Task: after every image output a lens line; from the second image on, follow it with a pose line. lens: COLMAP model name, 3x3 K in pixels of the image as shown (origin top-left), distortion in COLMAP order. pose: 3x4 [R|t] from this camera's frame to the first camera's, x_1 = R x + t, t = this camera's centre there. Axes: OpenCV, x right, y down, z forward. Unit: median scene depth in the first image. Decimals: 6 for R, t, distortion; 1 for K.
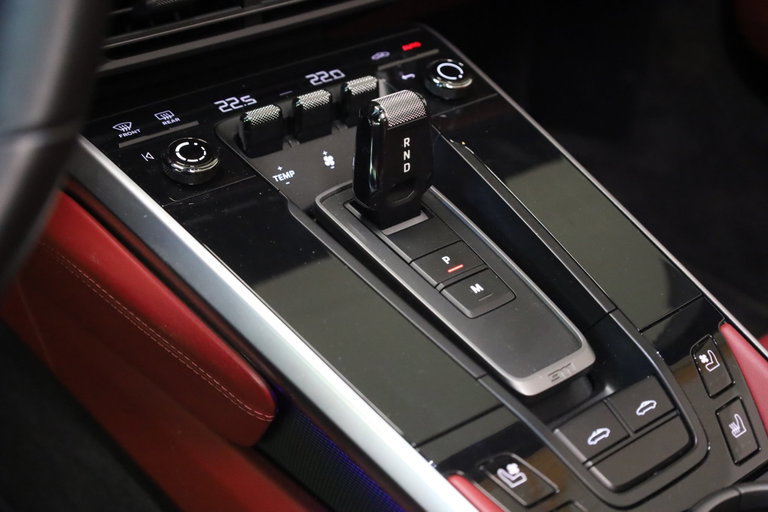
lens RADIAL K [[1198.7, 0, 384.8], [0, 1198.7, 258.9], [0, 0, 1]] dist [0.023251, 0.000000]
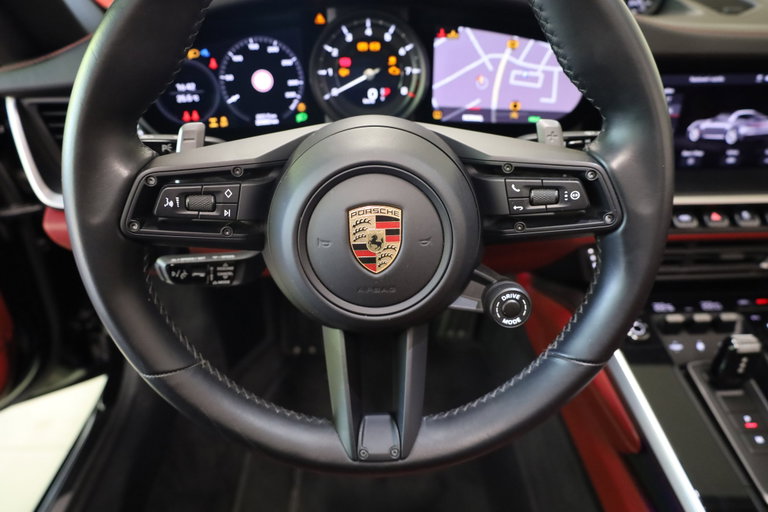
lens RADIAL K [[535.5, 0, 383.1], [0, 535.5, 259.3], [0, 0, 1]] dist [-0.011430, 0.001686]
pose [[0.805041, 0.287271, -0.519023, -0.058595], [-0.295498, 0.952845, 0.069045, -0.143107], [0.514383, 0.097786, 0.851967, -0.154785]]
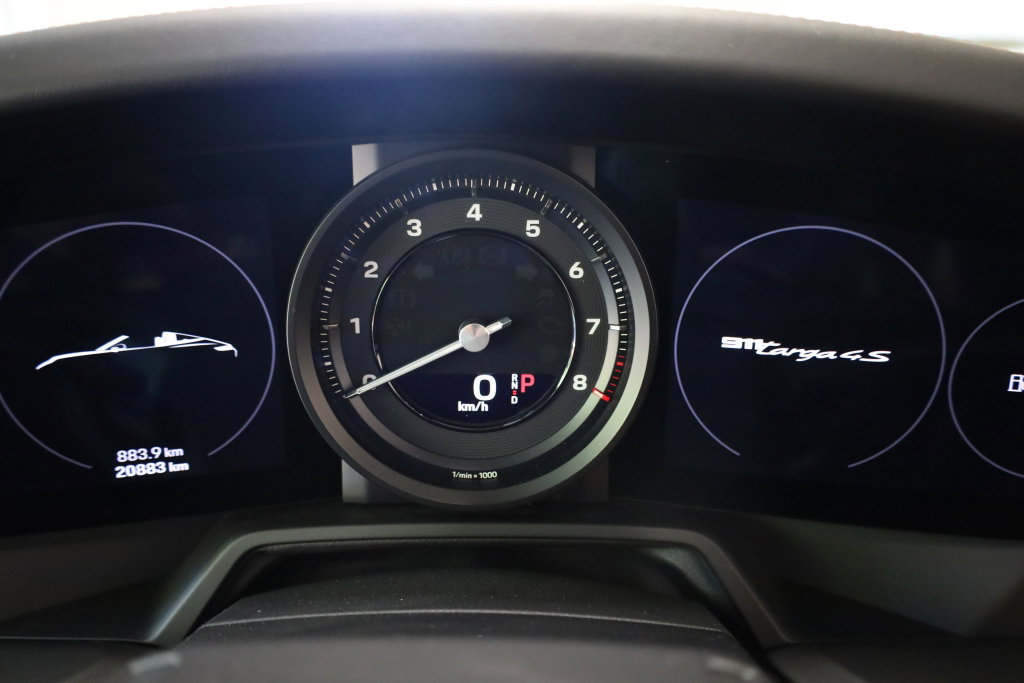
lens RADIAL K [[746.4, 0, 510.9], [0, 746.4, 344.2], [0, 0, 1]] dist [-0.041074, 0.000663]
pose [[0.785713, 0.183031, -0.590893, -0.421820], [-0.319529, 0.938007, -0.134328, -0.343313], [0.529675, 0.294350, 0.795489, 0.317664]]
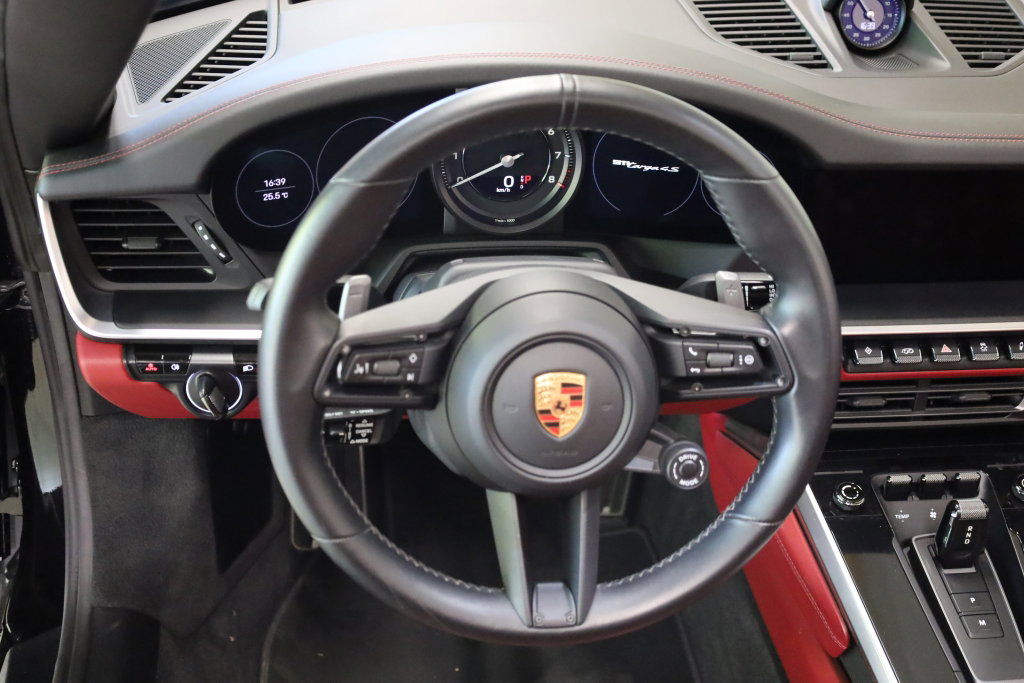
lens RADIAL K [[1413.9, 0, 514.7], [0, 1413.9, 338.1], [0, 0, 1]] dist [0.005393, 0.000000]
pose [[0.854502, 0.290958, -0.430314, 0.256820], [-0.302709, 0.952127, 0.042675, -0.248003], [0.422130, 0.093793, 0.901670, -1.160942]]
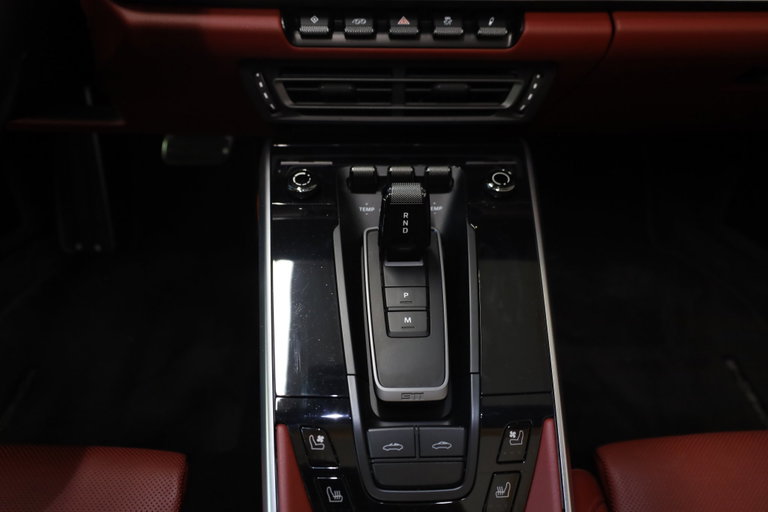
lens RADIAL K [[621.2, 0, 382.8], [0, 621.2, 257.6], [0, 0, 1]] dist [0.003206, 0.004811]
pose [[0.802045, 0.364796, -0.472914, 0.394129], [-0.320108, 0.931025, 0.175281, -0.177526], [0.504237, 0.010801, 0.863498, 0.290286]]
